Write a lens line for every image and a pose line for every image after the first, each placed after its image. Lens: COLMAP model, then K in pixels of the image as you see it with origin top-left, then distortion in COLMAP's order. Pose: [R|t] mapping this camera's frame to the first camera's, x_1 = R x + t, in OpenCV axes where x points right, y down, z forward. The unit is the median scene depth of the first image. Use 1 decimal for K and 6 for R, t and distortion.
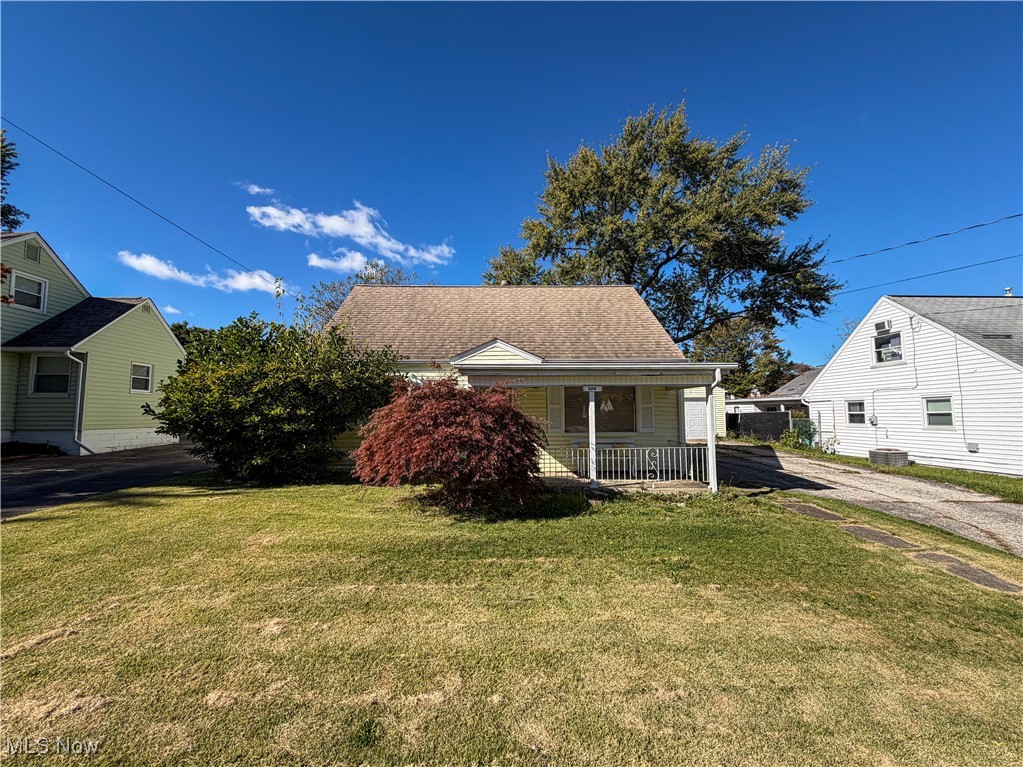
lens RADIAL K [[410.2, 0, 510.0], [0, 410.2, 384.6], [0, 0, 1]] dist [-0.003470, -0.000337]
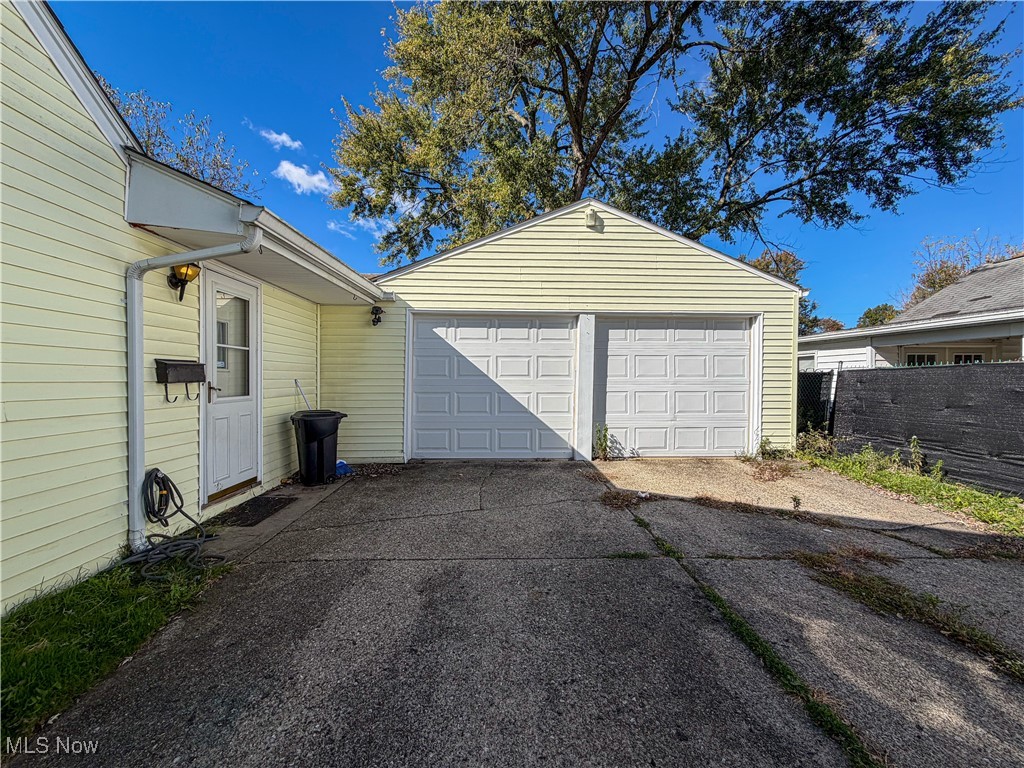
lens RADIAL K [[410.6, 0, 514.2], [0, 410.6, 382.0], [0, 0, 1]] dist [-0.003470, -0.000337]
pose [[0.999987, 0.003957, 0.003149, 0.224984], [-0.004191, 0.996934, 0.078135, 0.039024], [-0.002830, -0.078147, 0.996938, 0.490998]]
